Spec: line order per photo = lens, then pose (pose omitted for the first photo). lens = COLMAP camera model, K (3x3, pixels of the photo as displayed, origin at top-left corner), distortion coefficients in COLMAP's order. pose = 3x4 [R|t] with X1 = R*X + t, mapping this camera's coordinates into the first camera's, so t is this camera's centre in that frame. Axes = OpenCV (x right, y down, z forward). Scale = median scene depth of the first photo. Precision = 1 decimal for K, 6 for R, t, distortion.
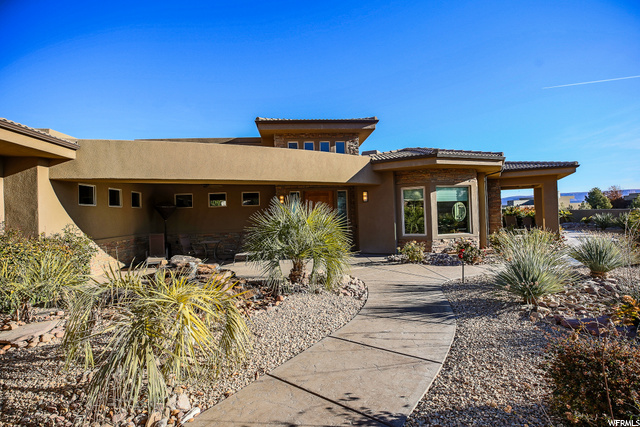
lens RADIAL K [[312.9, 0, 320.0], [0, 312.9, 213.5], [0, 0, 1]] dist [-0.034734, 0.008739]
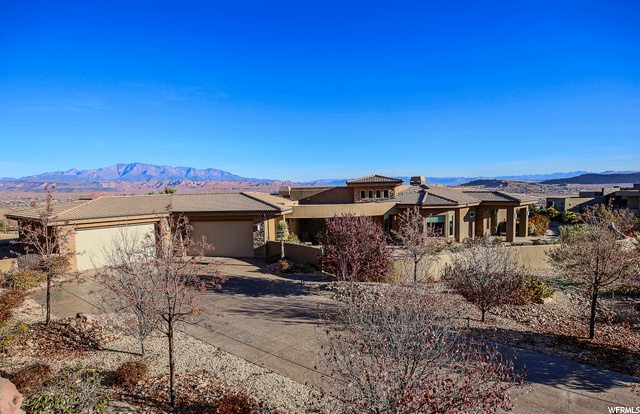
lens RADIAL K [[363.8, 0, 306.2], [0, 363.8, 214.0], [0, 0, 1]] dist [-0.042262, 0.000194]
pose [[0.955563, 0.028777, -0.293379, 0.306467], [-0.005929, 0.996899, 0.078474, -0.291580], [0.294727, -0.073247, 0.952770, -1.677912]]
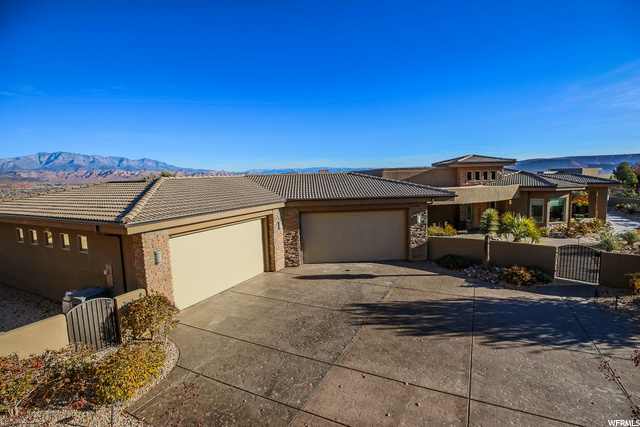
lens RADIAL K [[312.9, 0, 320.0], [0, 312.9, 213.5], [0, 0, 1]] dist [-0.034734, 0.008739]
pose [[0.999261, 0.009540, -0.037244, -1.026126], [-0.004949, 0.992582, 0.121476, -0.223993], [0.038126, -0.121202, 0.991895, -1.030872]]
